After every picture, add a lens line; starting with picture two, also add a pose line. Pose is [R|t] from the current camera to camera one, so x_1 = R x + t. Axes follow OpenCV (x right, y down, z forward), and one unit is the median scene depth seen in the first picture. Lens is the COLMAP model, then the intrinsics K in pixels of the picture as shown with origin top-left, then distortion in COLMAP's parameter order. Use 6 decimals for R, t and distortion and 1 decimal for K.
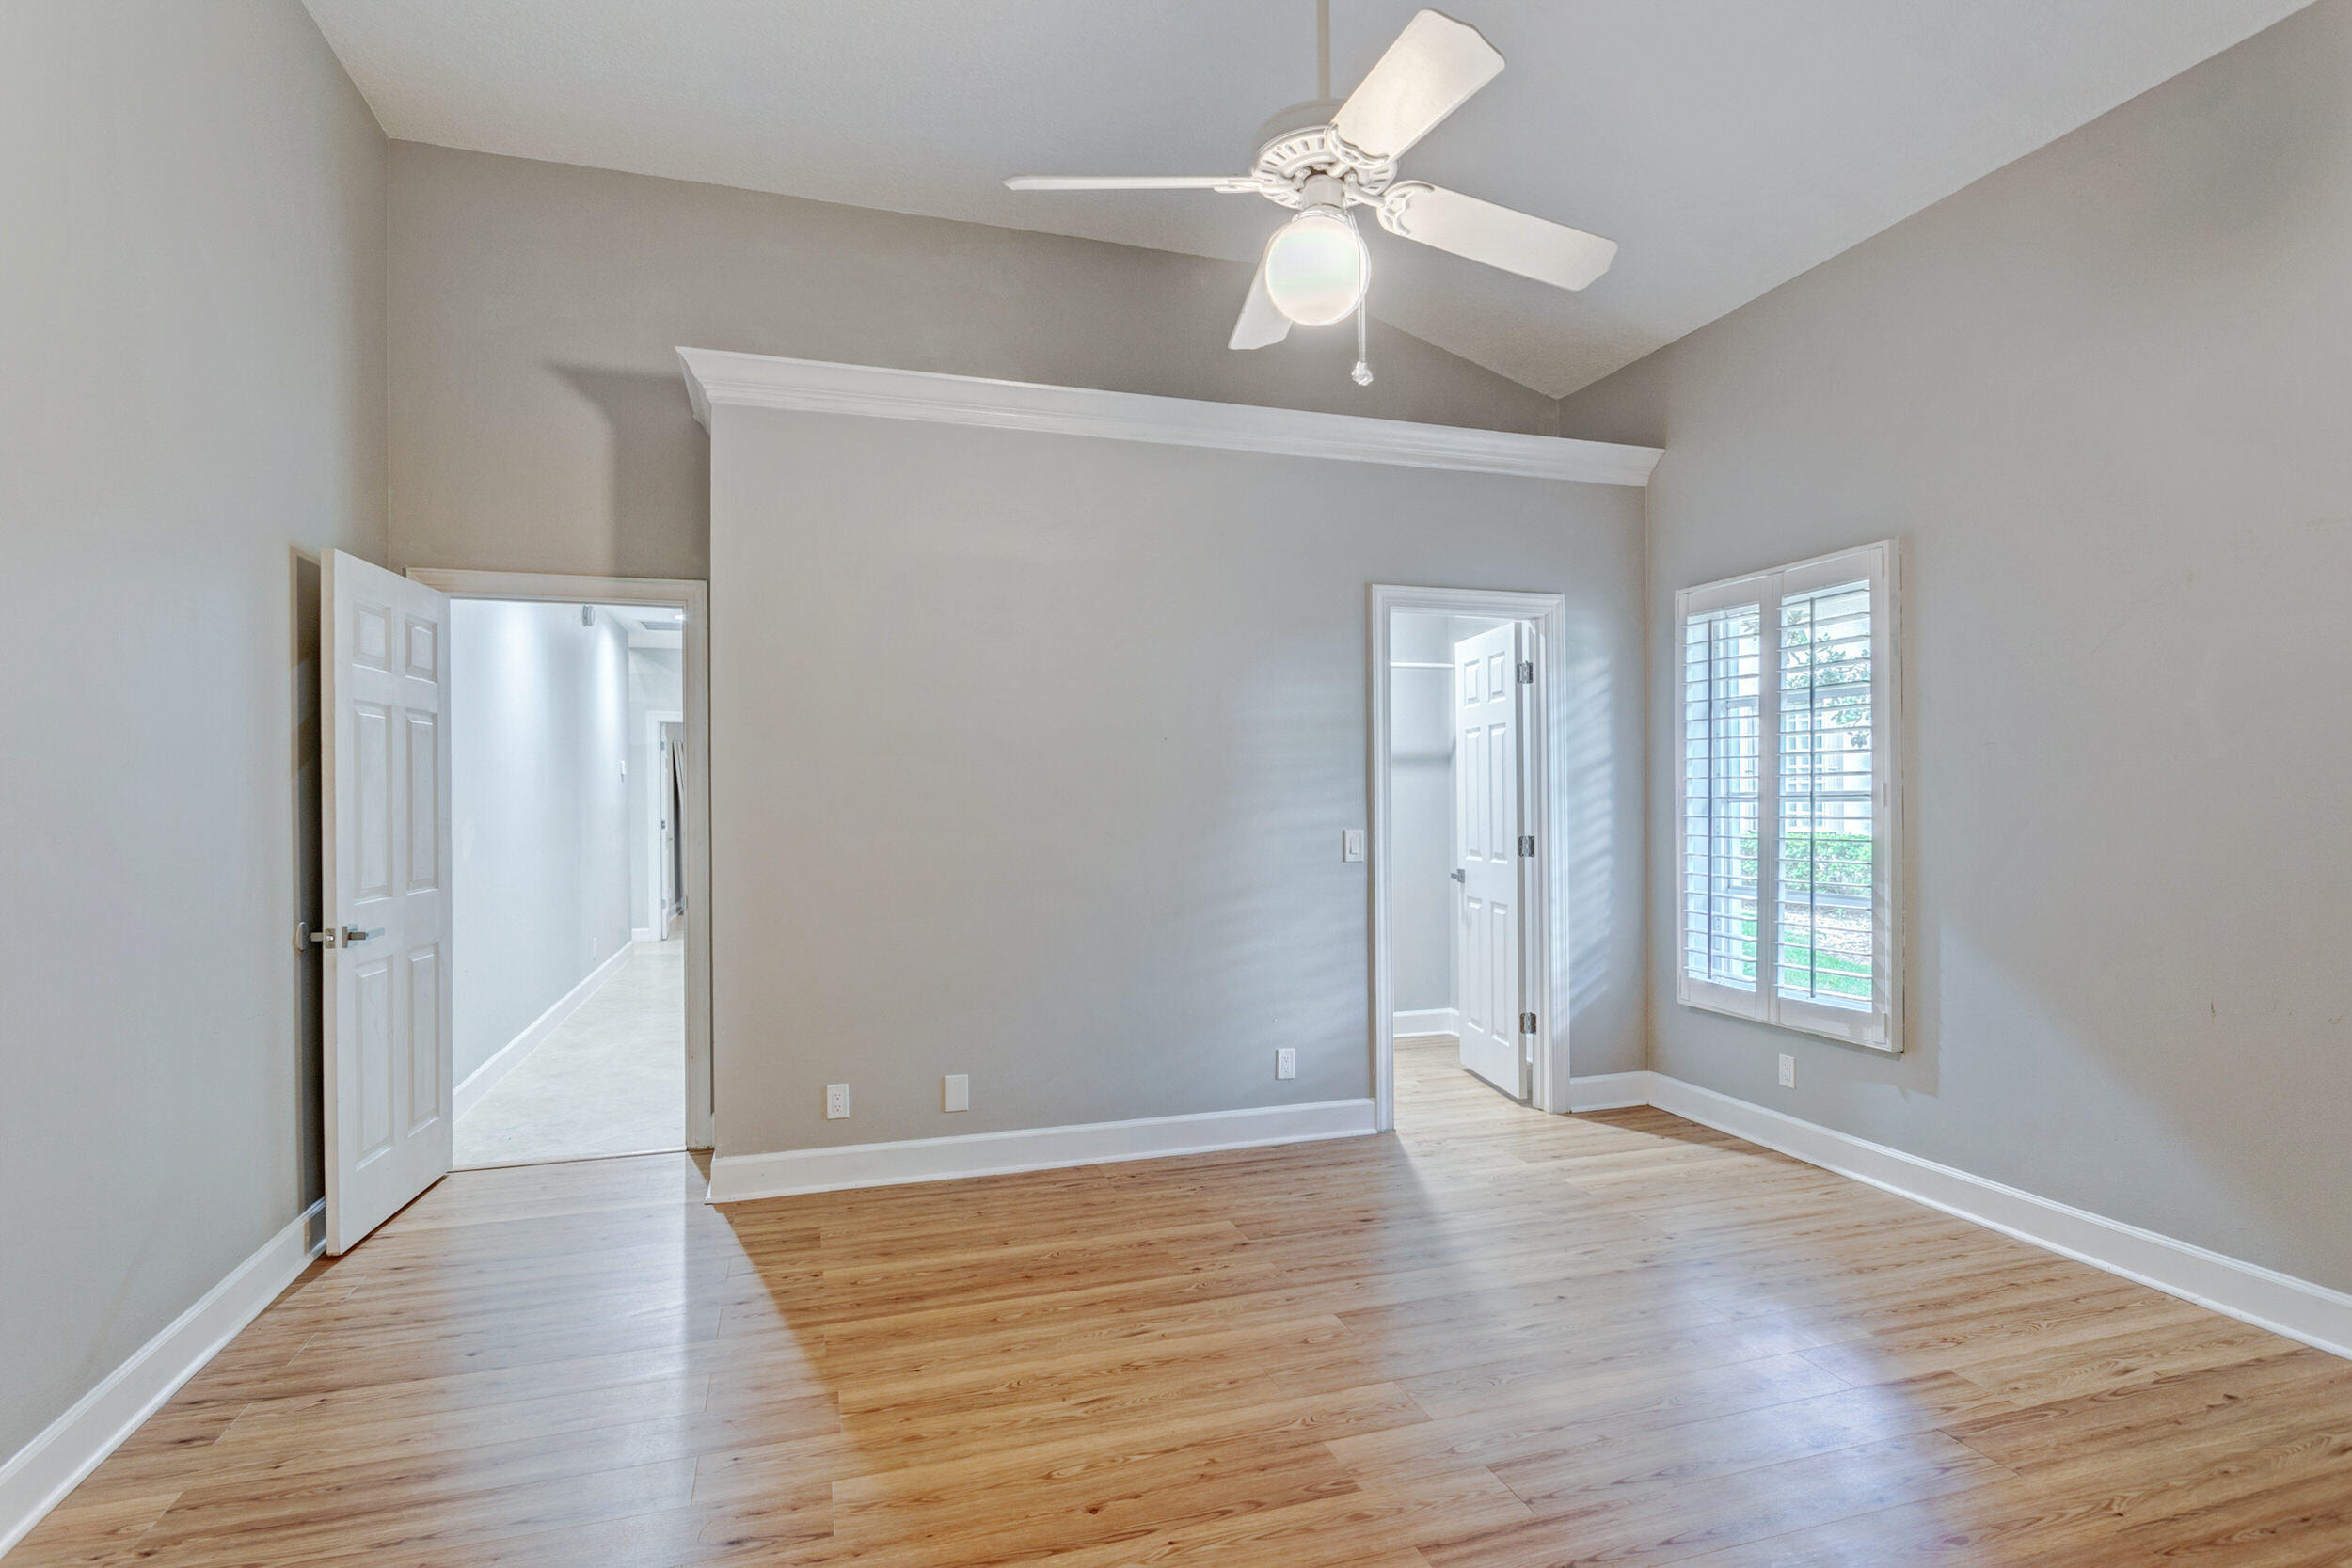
lens RADIAL K [[1173.1, 0, 1181.5], [0, 1173.1, 802.7], [0, 0, 1]] dist [-0.009484, 0.002052]
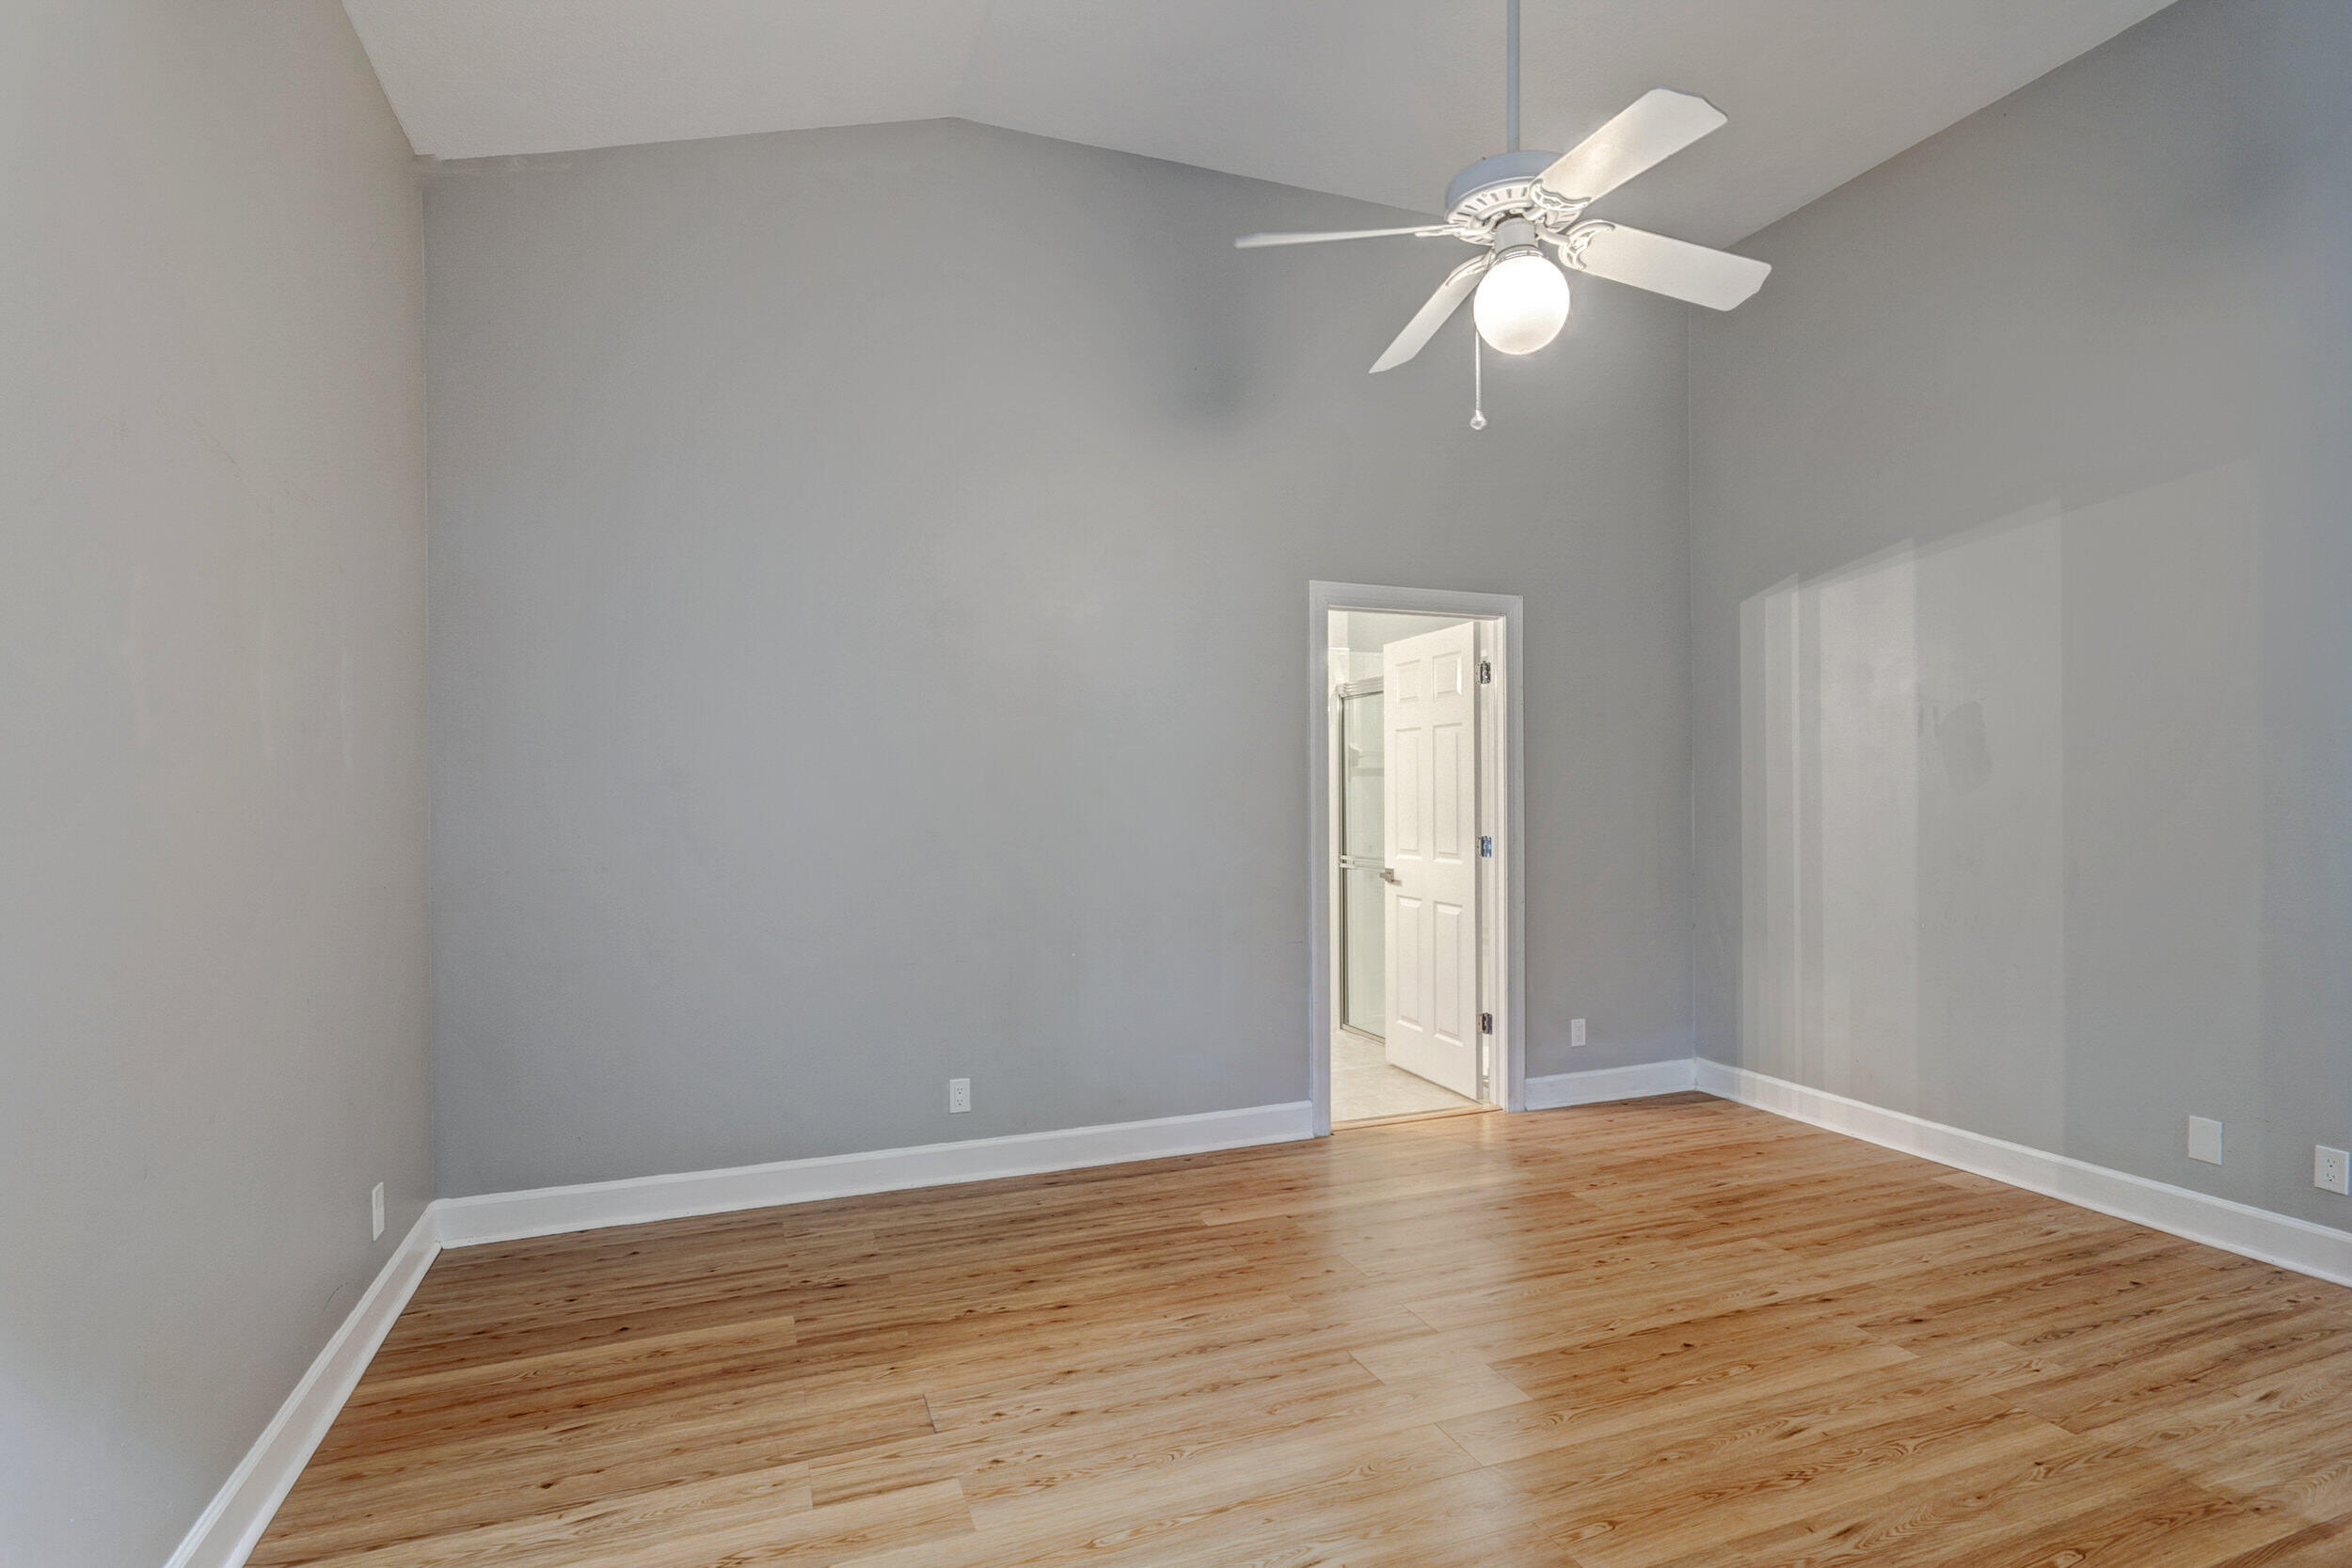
lens RADIAL K [[1173.1, 0, 1181.5], [0, 1173.1, 802.7], [0, 0, 1]] dist [-0.009484, 0.002052]
pose [[-0.998911, 0.014163, -0.044453, 0.461038], [0.013831, 0.999874, 0.007776, -0.010684], [0.044558, 0.007153, -0.998981, 1.958895]]
